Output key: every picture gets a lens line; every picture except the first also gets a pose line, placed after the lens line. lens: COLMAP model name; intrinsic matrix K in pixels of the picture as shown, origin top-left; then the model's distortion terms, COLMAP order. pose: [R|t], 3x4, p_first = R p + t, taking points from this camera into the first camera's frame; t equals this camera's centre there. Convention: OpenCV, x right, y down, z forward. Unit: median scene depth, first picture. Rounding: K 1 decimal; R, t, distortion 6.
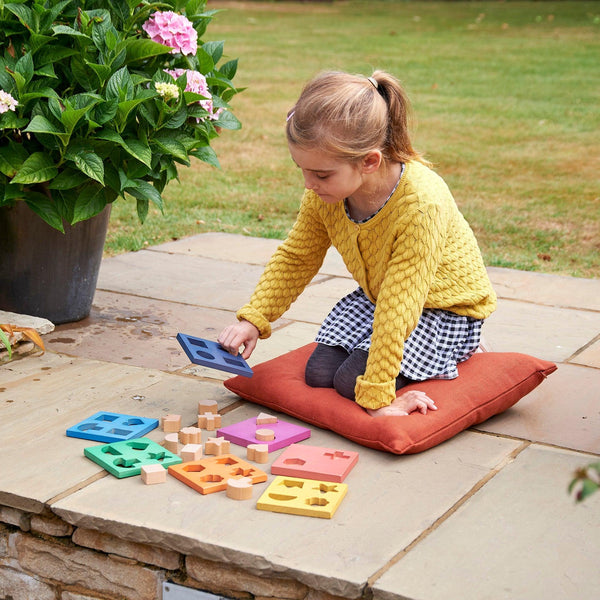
lens RADIAL K [[1362.5, 0, 300.0], [0, 1362.5, 300.0], [0, 0, 1]] dist [0.284000, 0.249637]
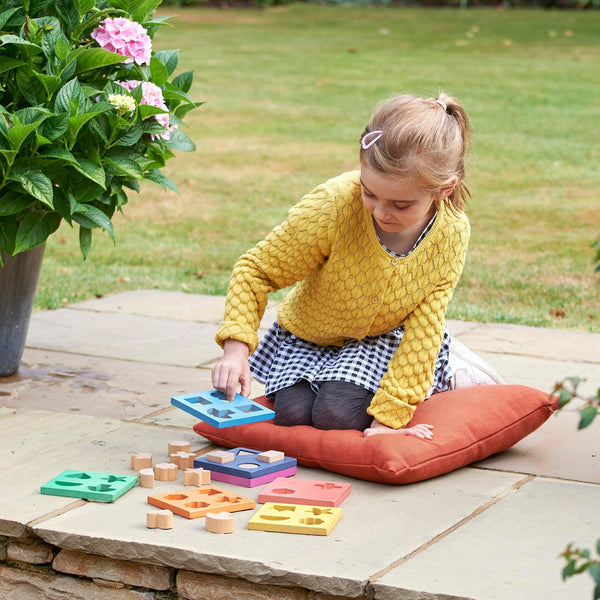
lens RADIAL K [[2120.4, 0, 300.0], [0, 2120.4, 300.0], [0, 0, 1]] dist [-0.017624, -2.930629]
pose [[0.998943, -0.009459, 0.044974, -0.043441], [0.012850, 0.997047, -0.075715, 0.076283], [-0.044125, 0.076213, 0.996115, -0.342492]]
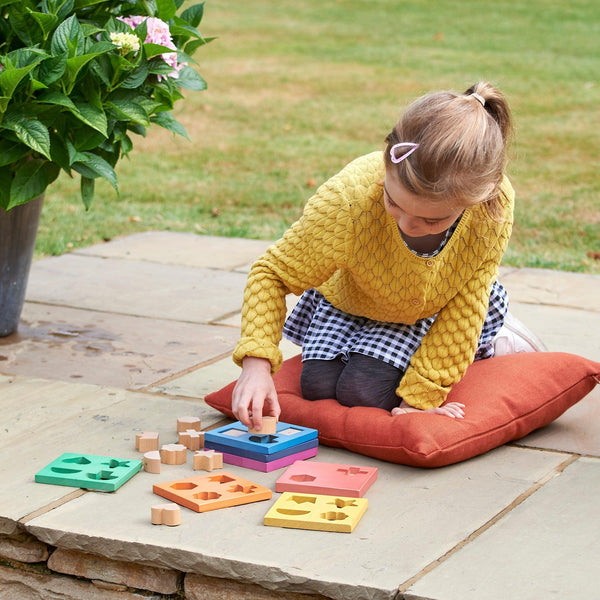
lens RADIAL K [[2120.4, 0, 300.0], [0, 2120.4, 300.0], [0, 0, 1]] dist [-0.017624, -2.930629]
pose [[0.999290, -0.015982, 0.034112, -0.037456], [0.017072, 0.999345, -0.031913, 0.039399], [-0.033580, 0.032472, 0.998908, -0.234451]]
